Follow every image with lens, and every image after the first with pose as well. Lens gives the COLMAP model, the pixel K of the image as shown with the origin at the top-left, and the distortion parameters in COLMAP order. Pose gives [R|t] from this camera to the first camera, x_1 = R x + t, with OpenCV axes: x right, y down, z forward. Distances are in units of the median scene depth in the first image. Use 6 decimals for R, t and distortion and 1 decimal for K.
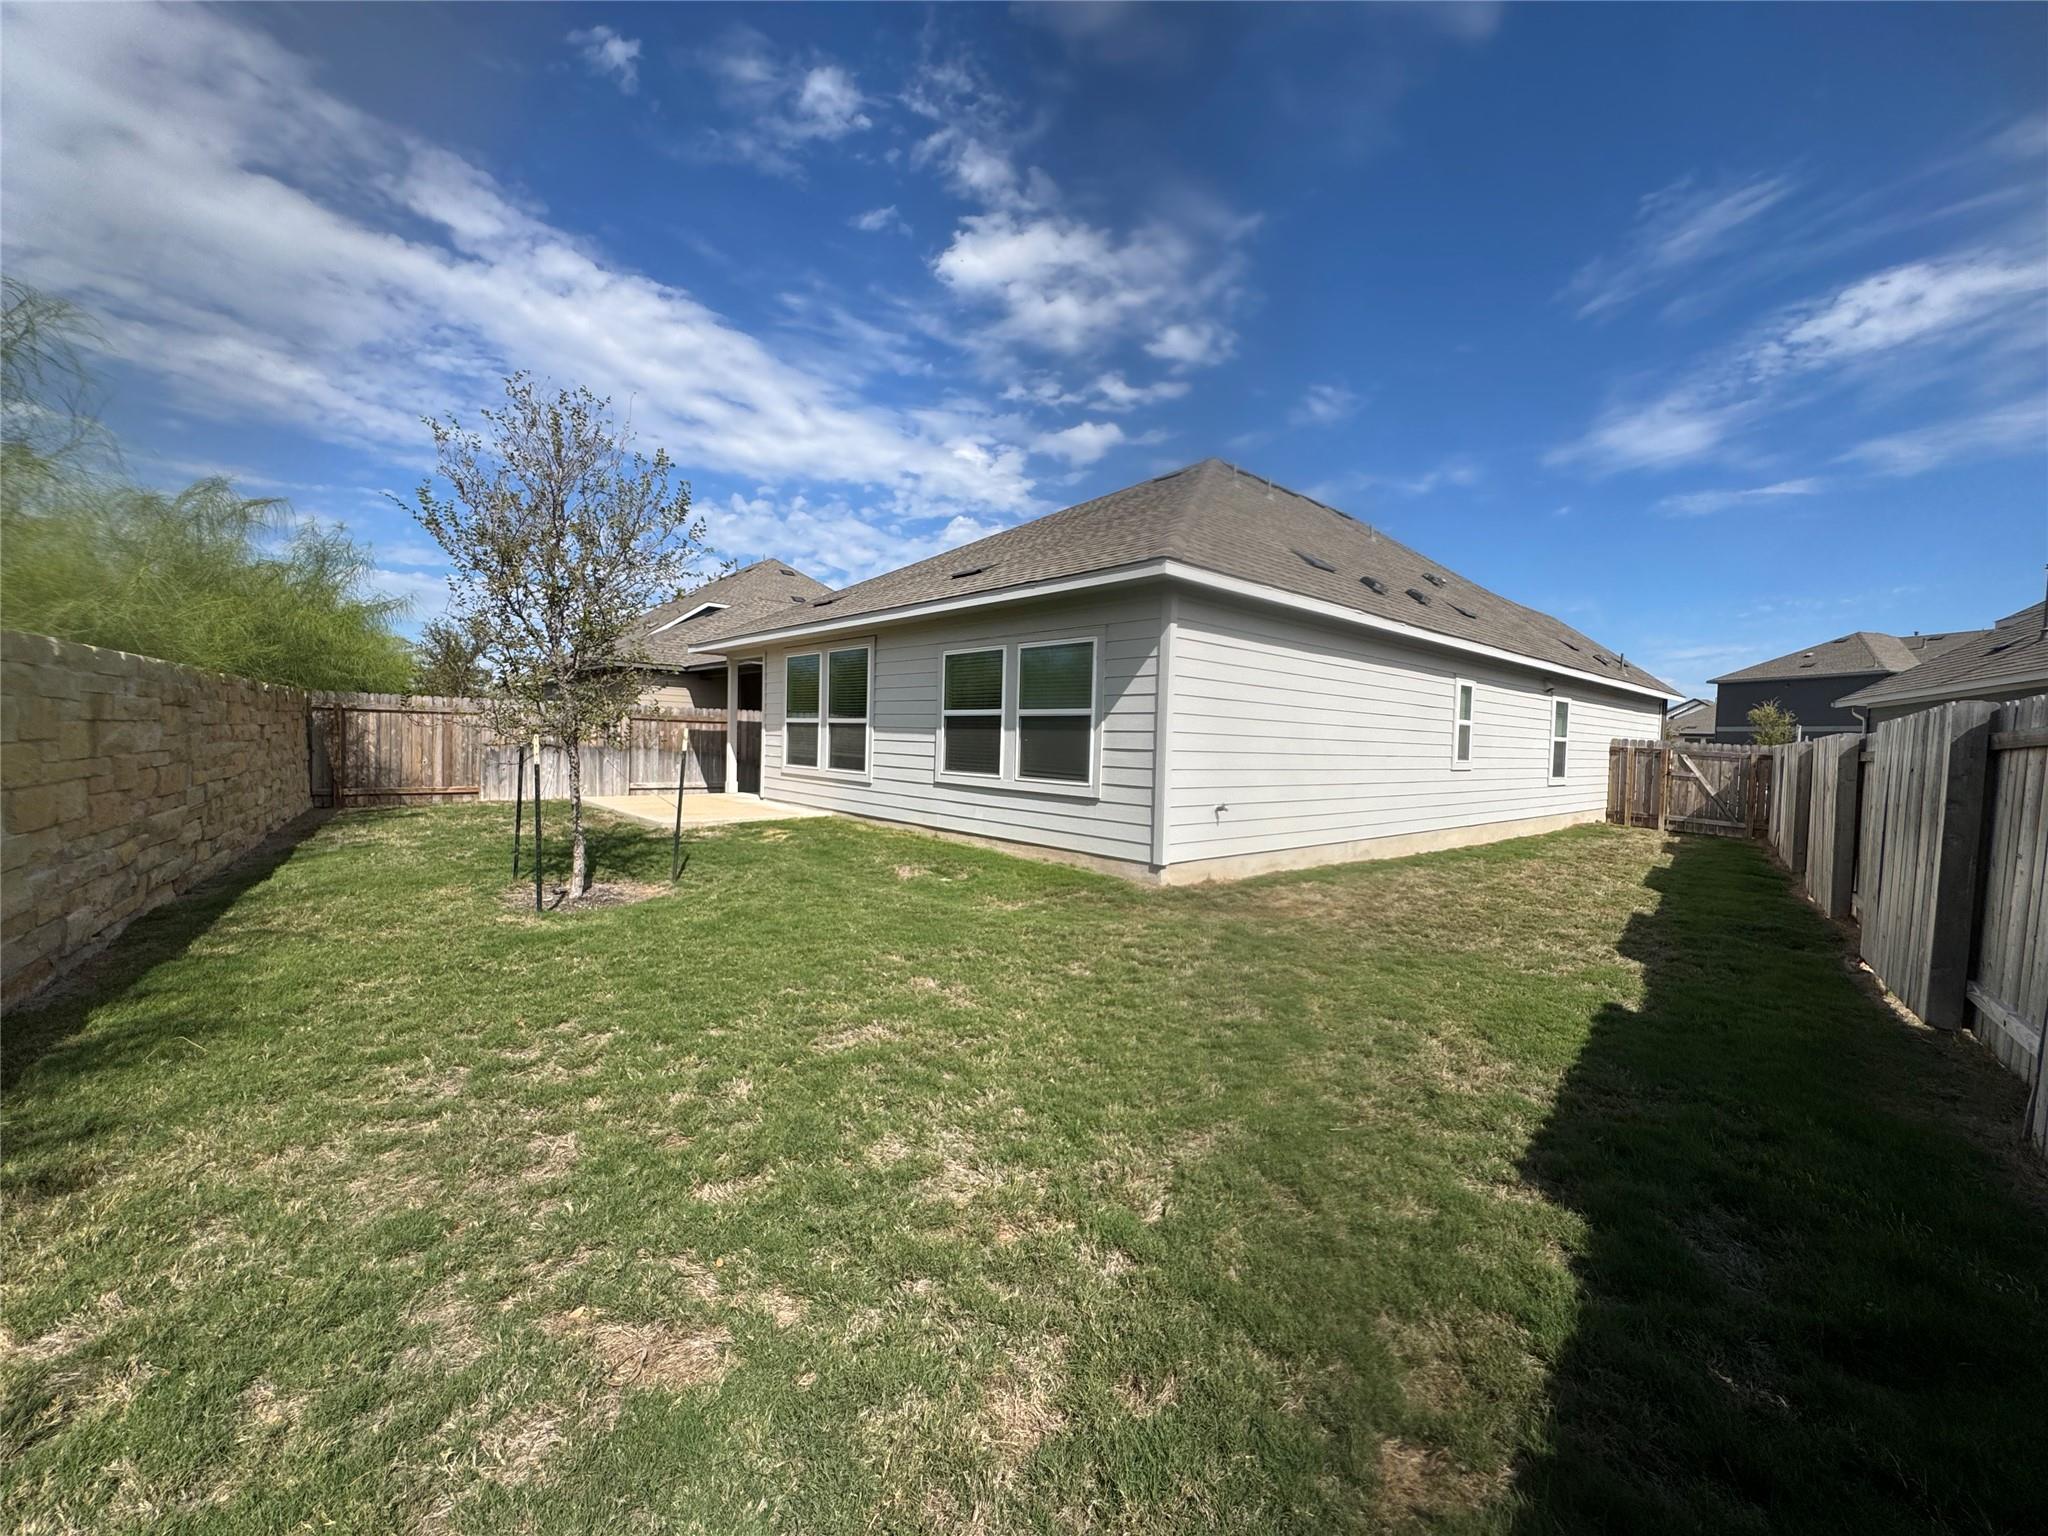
lens RADIAL K [[825.0, 0, 1027.2], [0, 825.0, 773.4], [0, 0, 1]] dist [0.001791, 0.000015]
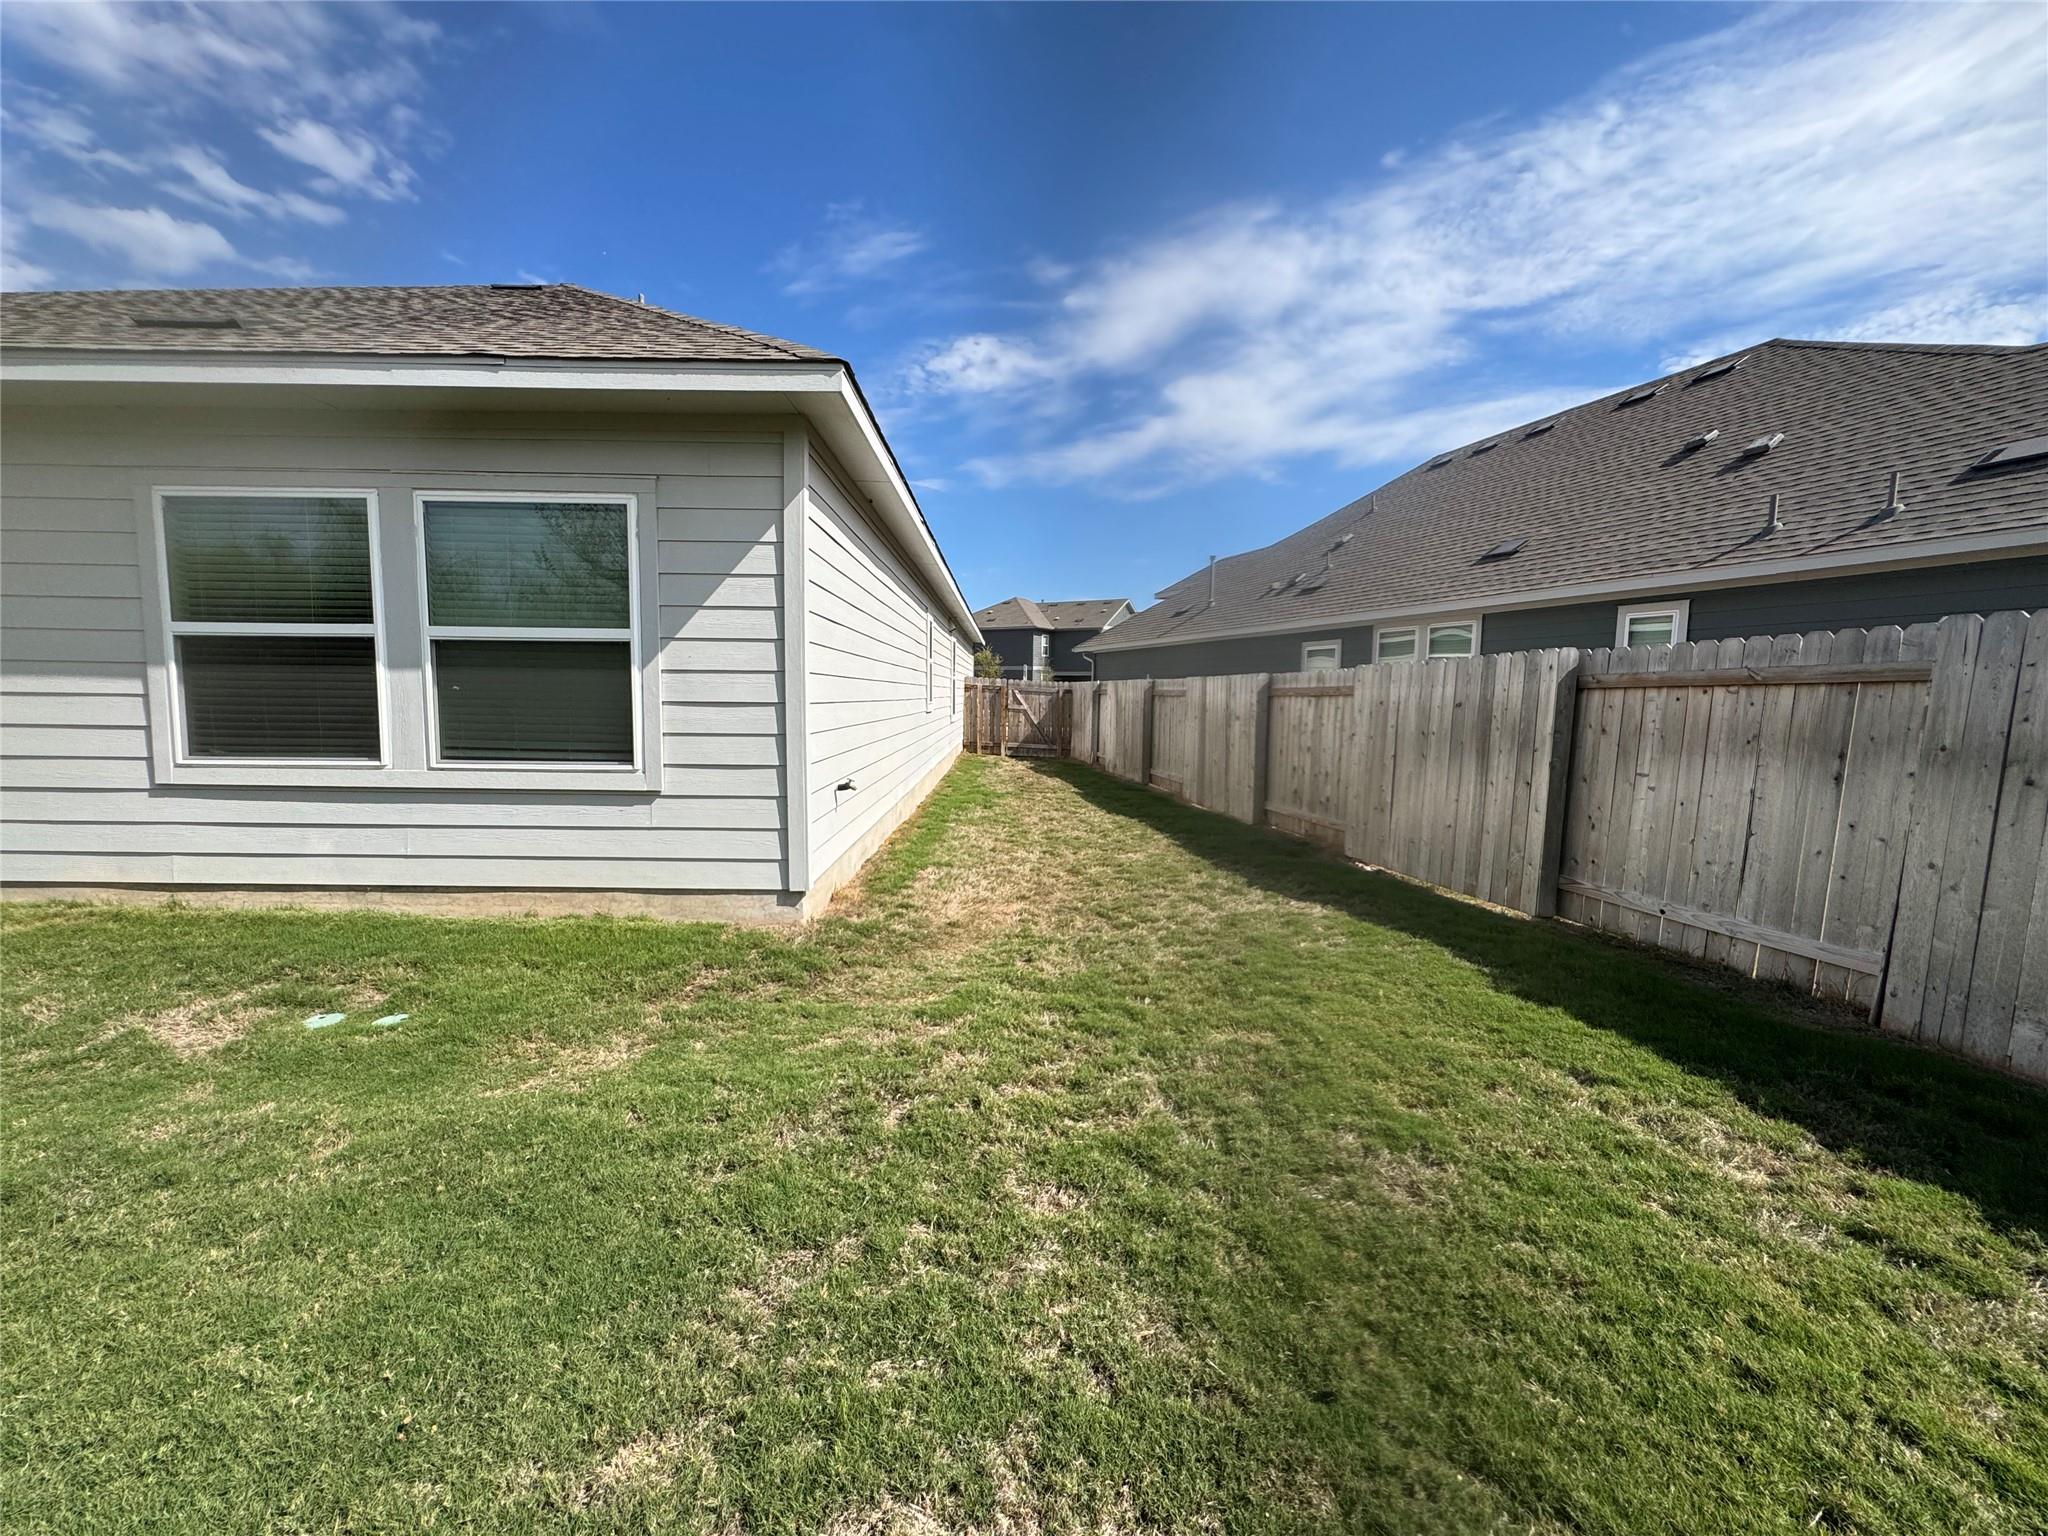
lens RADIAL K [[825.0, 0, 1020.7], [0, 825.0, 768.9], [0, 0, 1]] dist [0.001791, 0.000015]
pose [[0.664006, -0.088007, 0.742530, -0.080809], [0.036115, 0.995665, 0.085713, -0.011779], [-0.746855, -0.030097, 0.664306, 0.216853]]
